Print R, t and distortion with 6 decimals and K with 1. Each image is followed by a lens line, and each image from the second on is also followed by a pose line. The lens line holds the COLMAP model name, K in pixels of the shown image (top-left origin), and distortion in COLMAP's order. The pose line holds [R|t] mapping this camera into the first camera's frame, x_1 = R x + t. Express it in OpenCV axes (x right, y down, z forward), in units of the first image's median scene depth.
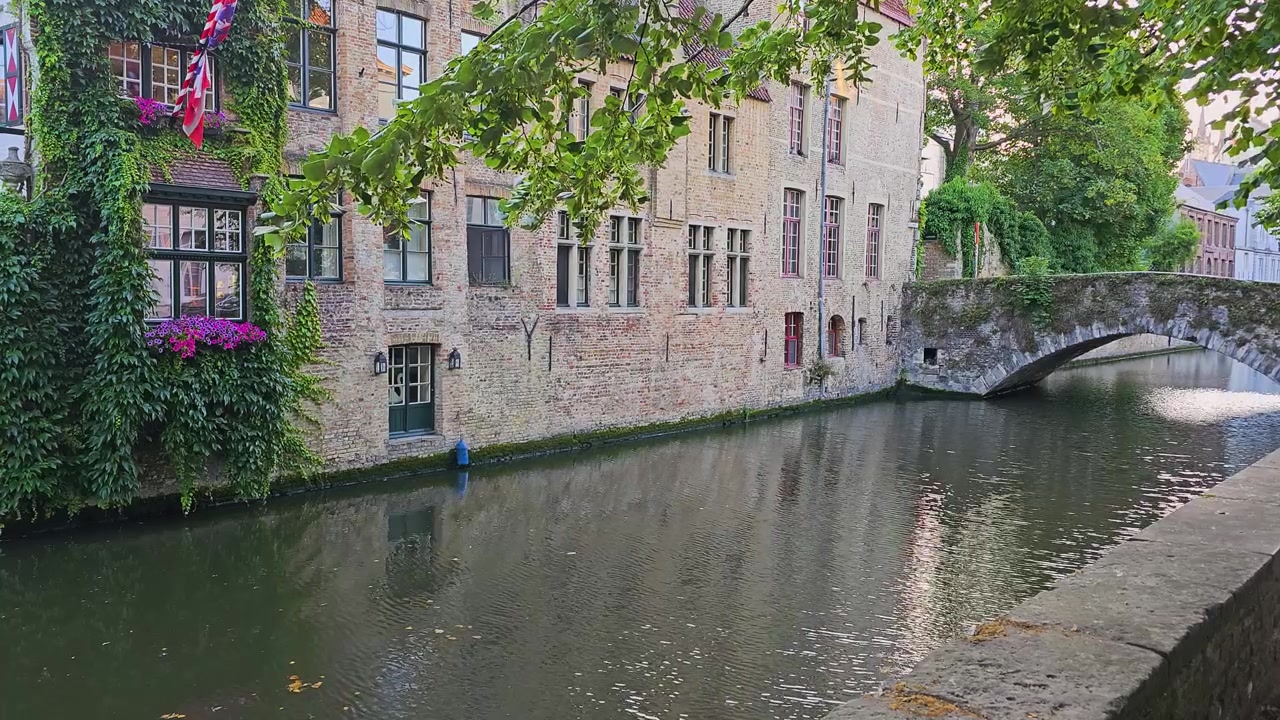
lens RADIAL K [[1095.6, 0, 640.0], [0, 1095.6, 360.0], [0, 0, 1]] dist [0.008897, 0.004900]
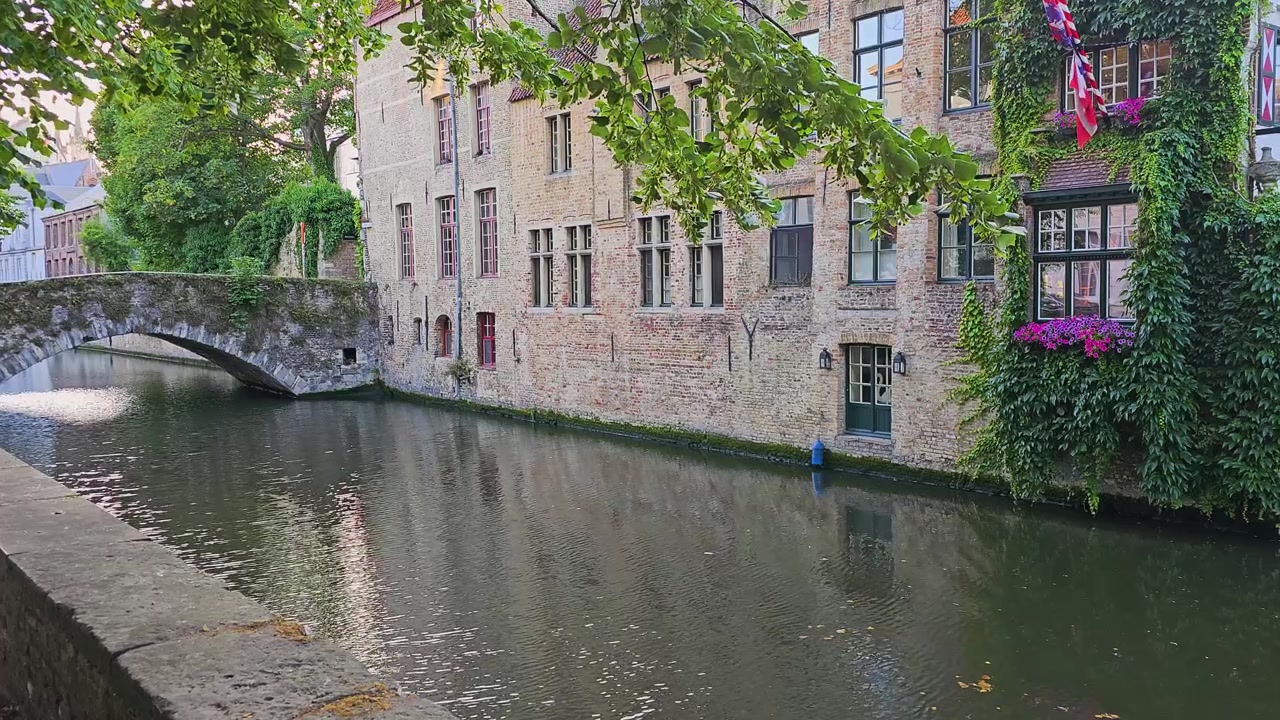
lens RADIAL K [[1095.6, 0, 640.0], [0, 1095.6, 360.0], [0, 0, 1]] dist [0.008897, 0.004900]
pose [[-0.186680, 0.049460, -0.981175, 0.974136], [-0.049383, 0.996997, 0.059653, -0.059202], [0.981179, 0.059589, -0.183677, 1.174786]]
